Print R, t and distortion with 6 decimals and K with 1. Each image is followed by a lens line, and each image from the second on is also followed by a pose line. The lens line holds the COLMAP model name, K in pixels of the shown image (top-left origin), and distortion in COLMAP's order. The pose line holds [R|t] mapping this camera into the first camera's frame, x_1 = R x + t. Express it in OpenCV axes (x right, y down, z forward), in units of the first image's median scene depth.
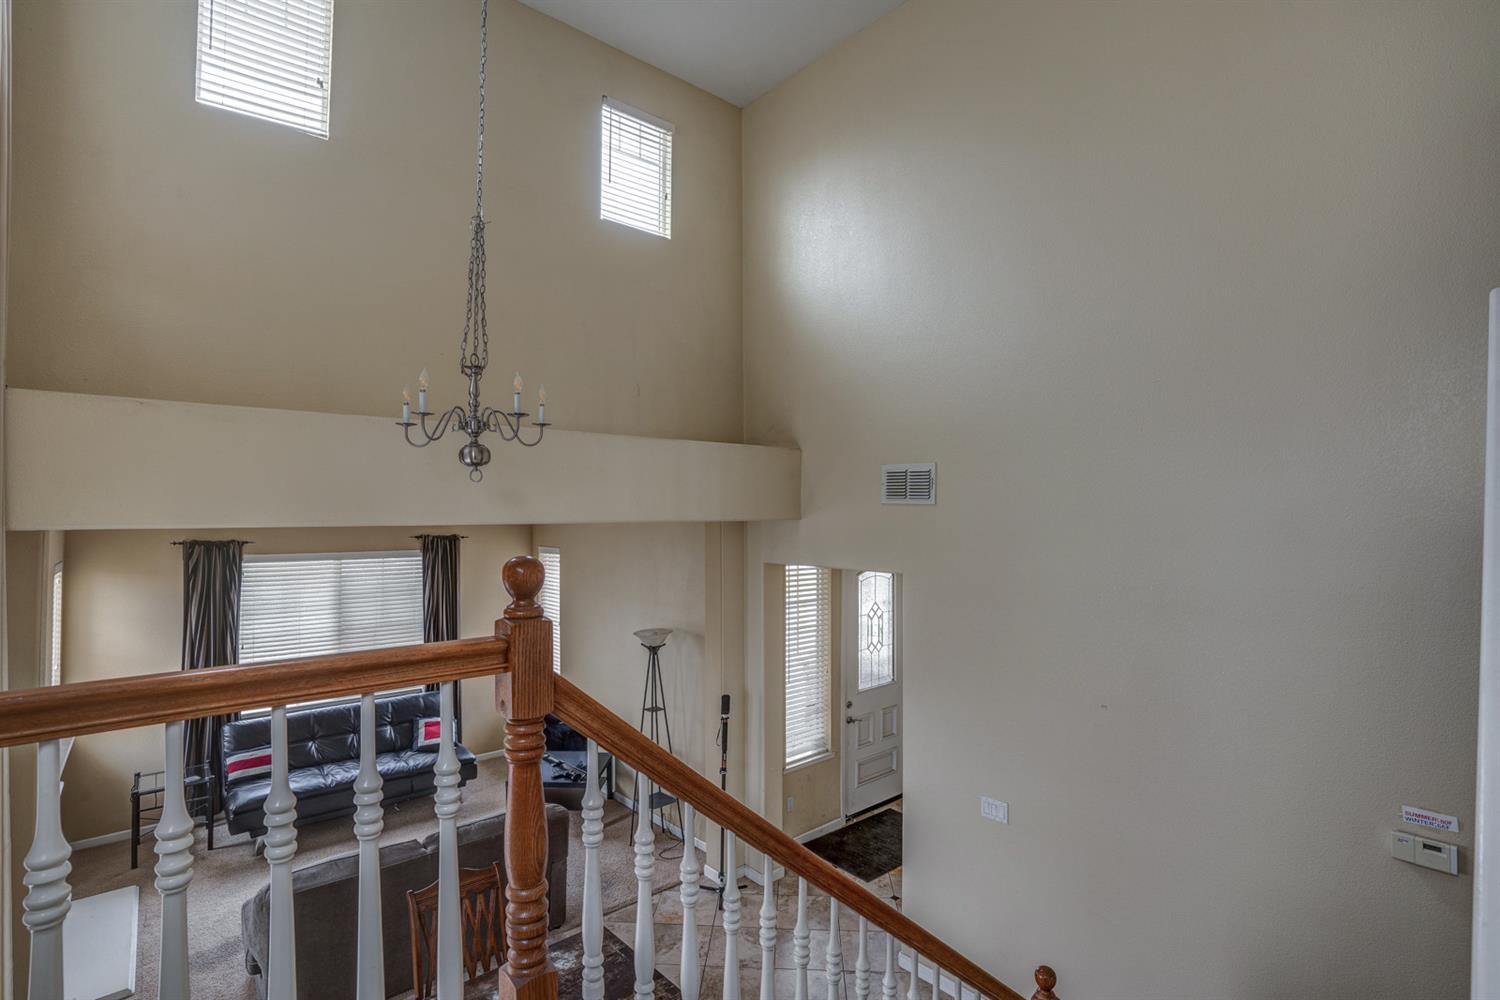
lens RADIAL K [[716.2, 0, 751.2], [0, 716.2, 508.6], [0, 0, 1]] dist [-0.046826, 0.022930]
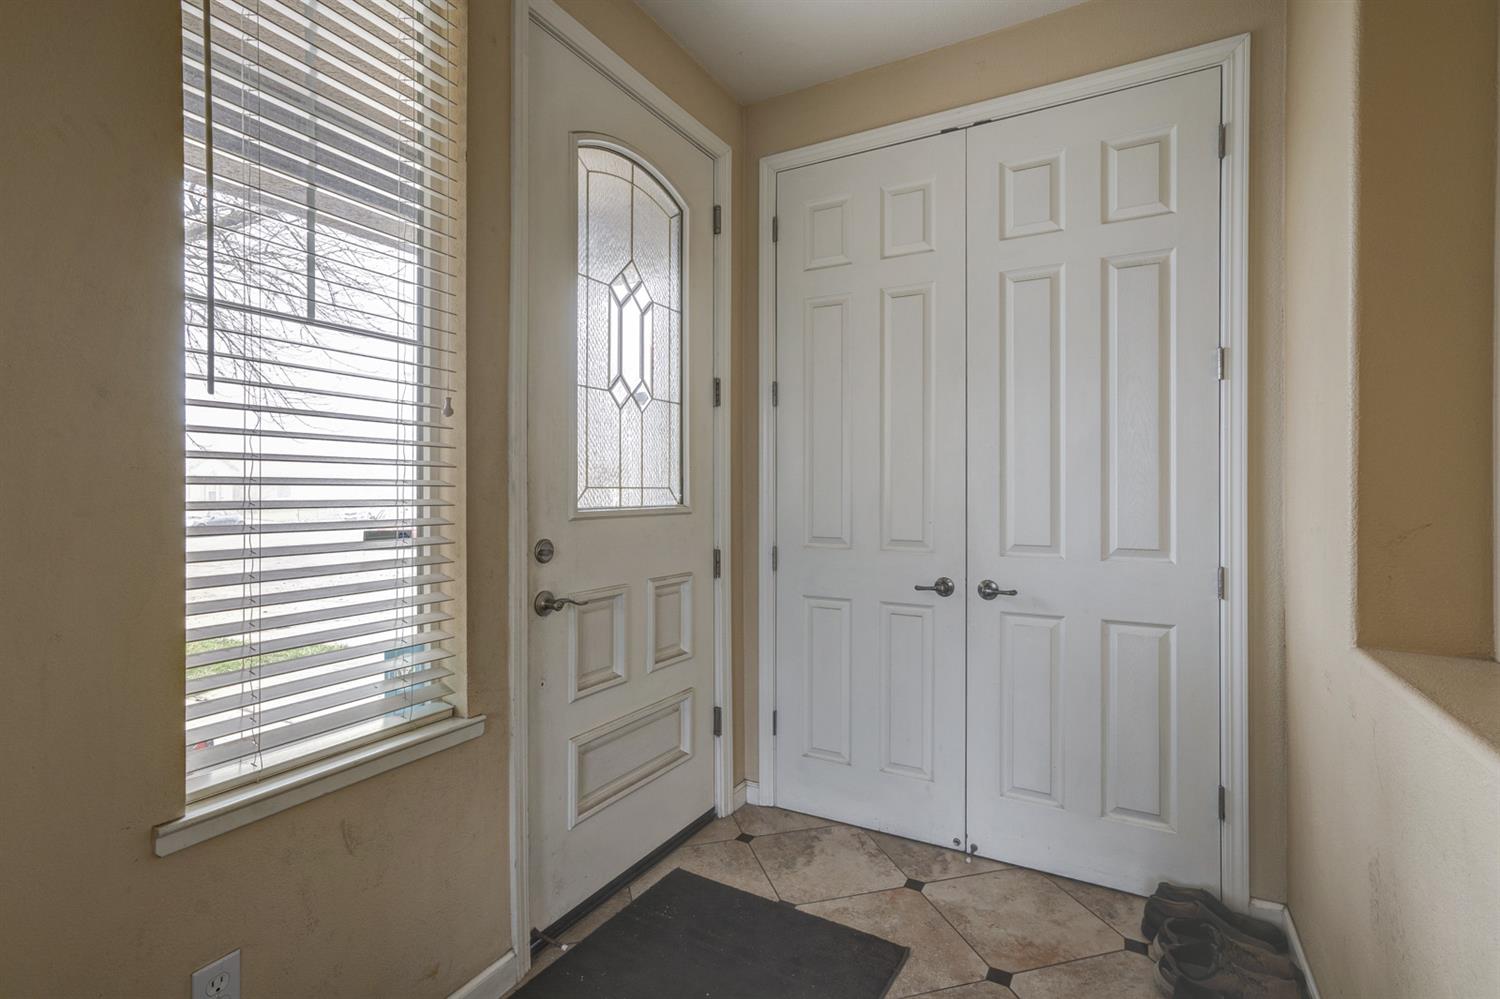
lens RADIAL K [[729.2, 0, 745.7], [0, 729.2, 499.9], [0, 0, 1]] dist [-0.025977, 0.001668]
pose [[0.946839, -0.005506, 0.321661, 0.119785], [-0.005508, 0.999430, 0.033320, 0.242570], [-0.321661, -0.033320, 0.946268, 0.689477]]
